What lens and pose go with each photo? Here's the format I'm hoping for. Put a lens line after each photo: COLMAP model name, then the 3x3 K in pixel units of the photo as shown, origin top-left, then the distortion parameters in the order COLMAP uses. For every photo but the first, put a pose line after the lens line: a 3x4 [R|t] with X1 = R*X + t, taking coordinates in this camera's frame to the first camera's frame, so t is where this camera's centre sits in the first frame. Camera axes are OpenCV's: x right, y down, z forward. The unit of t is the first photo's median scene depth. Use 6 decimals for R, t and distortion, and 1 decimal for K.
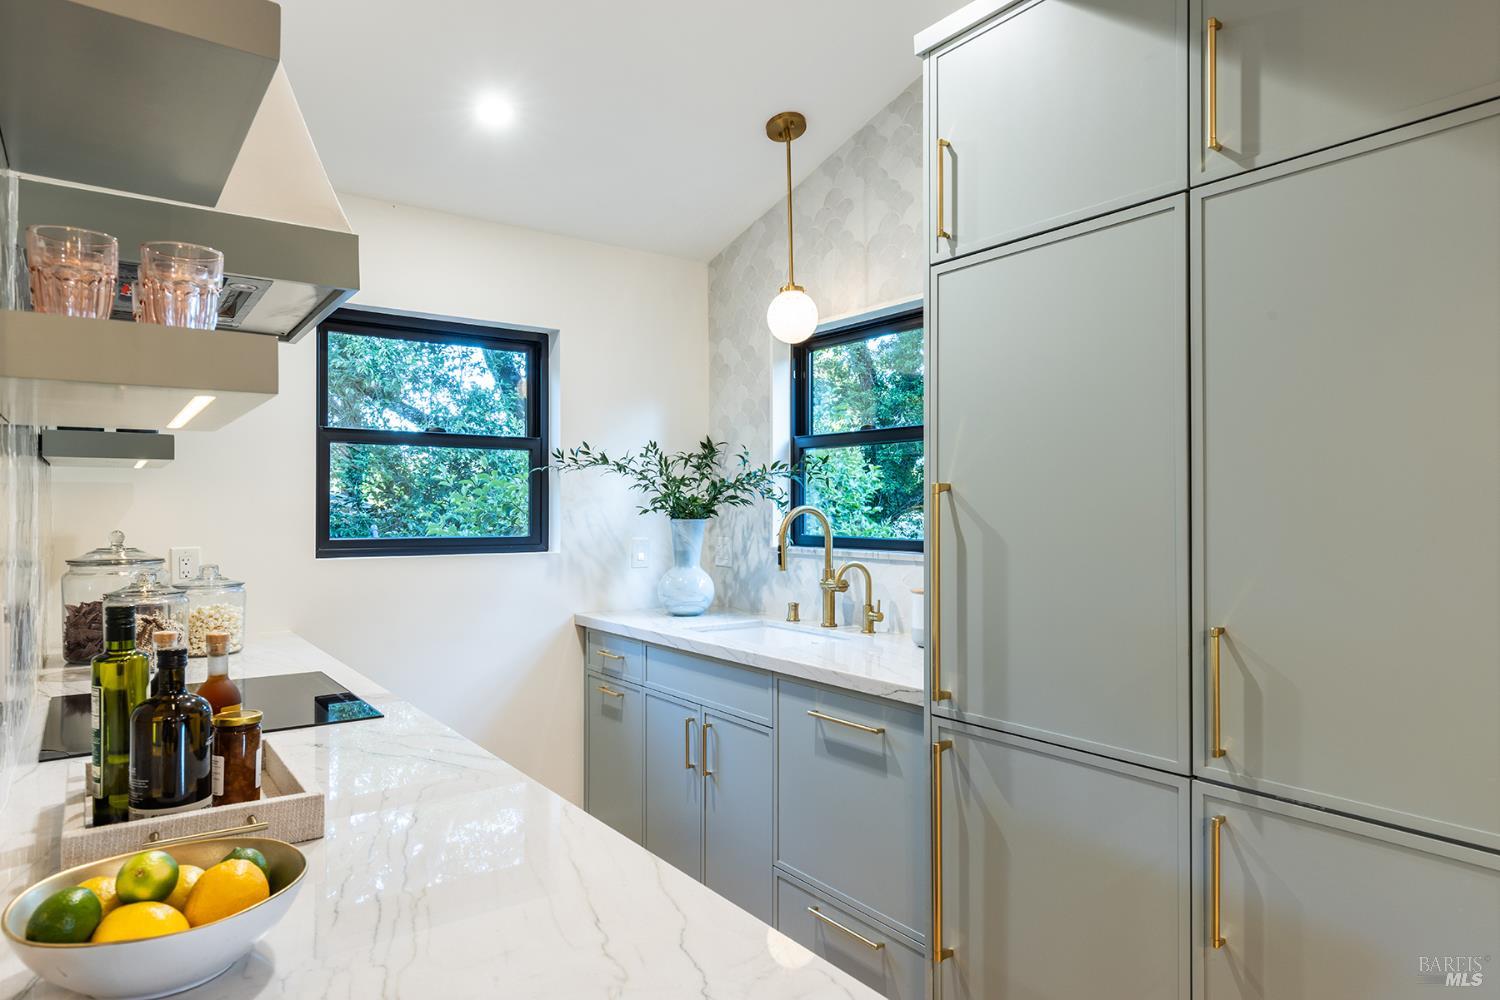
lens RADIAL K [[903.6, 0, 752.8], [0, 903.6, 504.1], [0, 0, 1]] dist [0.010075, 0.001899]
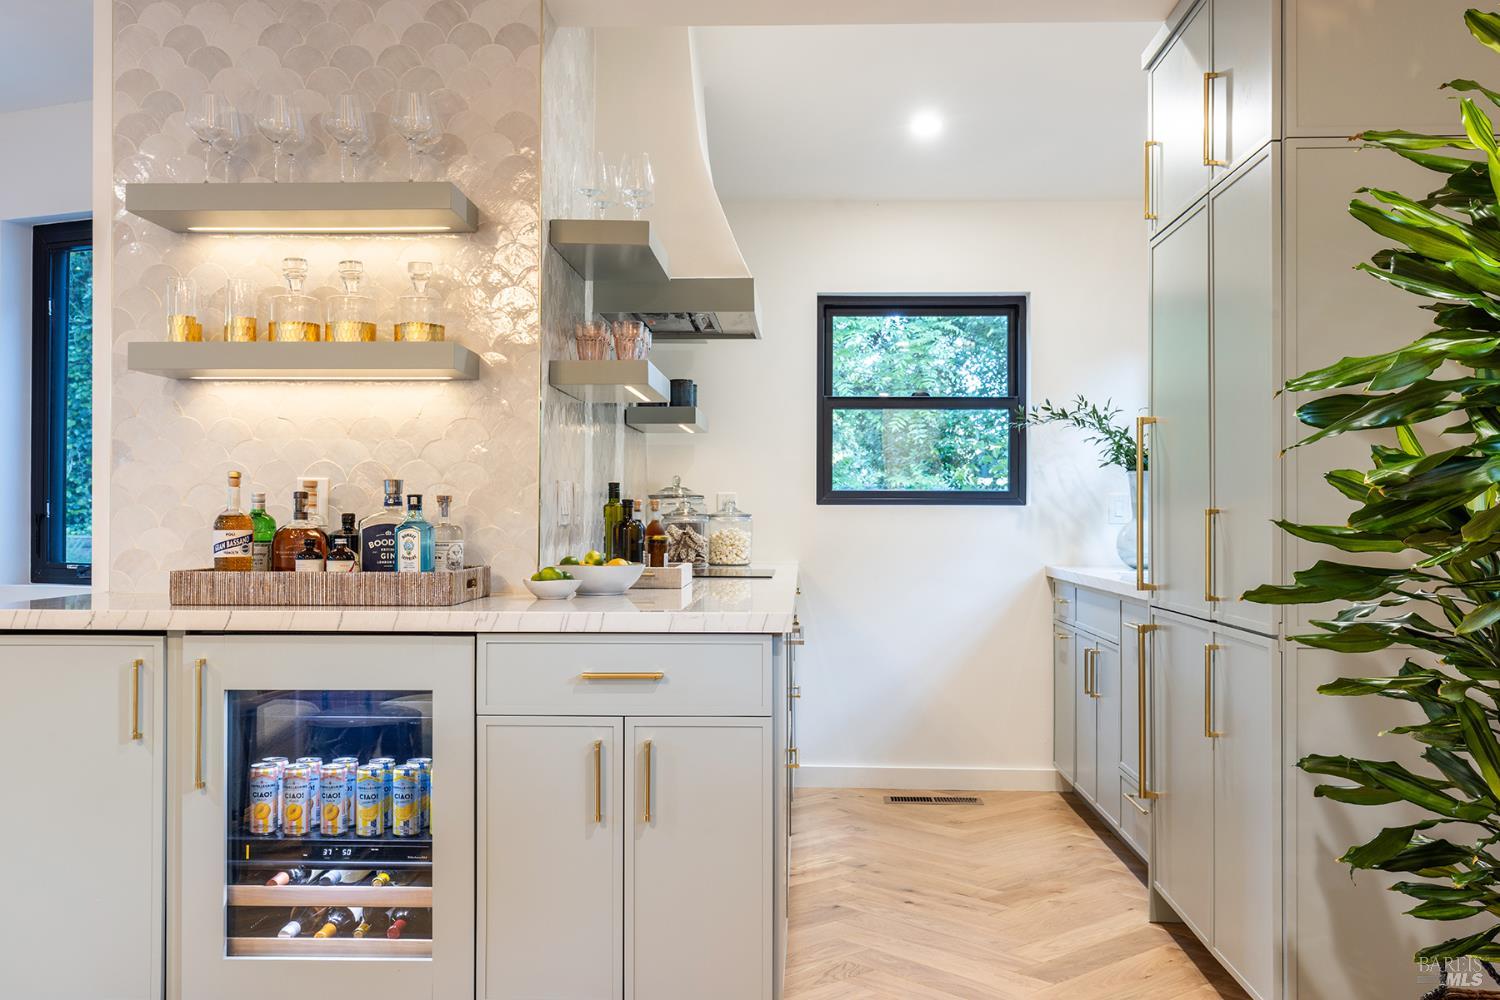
lens RADIAL K [[1501.7, 0, 750.6], [0, 1501.7, 501.0], [0, 0, 1]] dist [-0.006167, 0.000000]
pose [[0.774820, -0.005665, -0.632157, 0.625359], [-0.000772, 0.999951, -0.009906, 0.065151], [0.632182, 0.008163, 0.774777, -0.538906]]
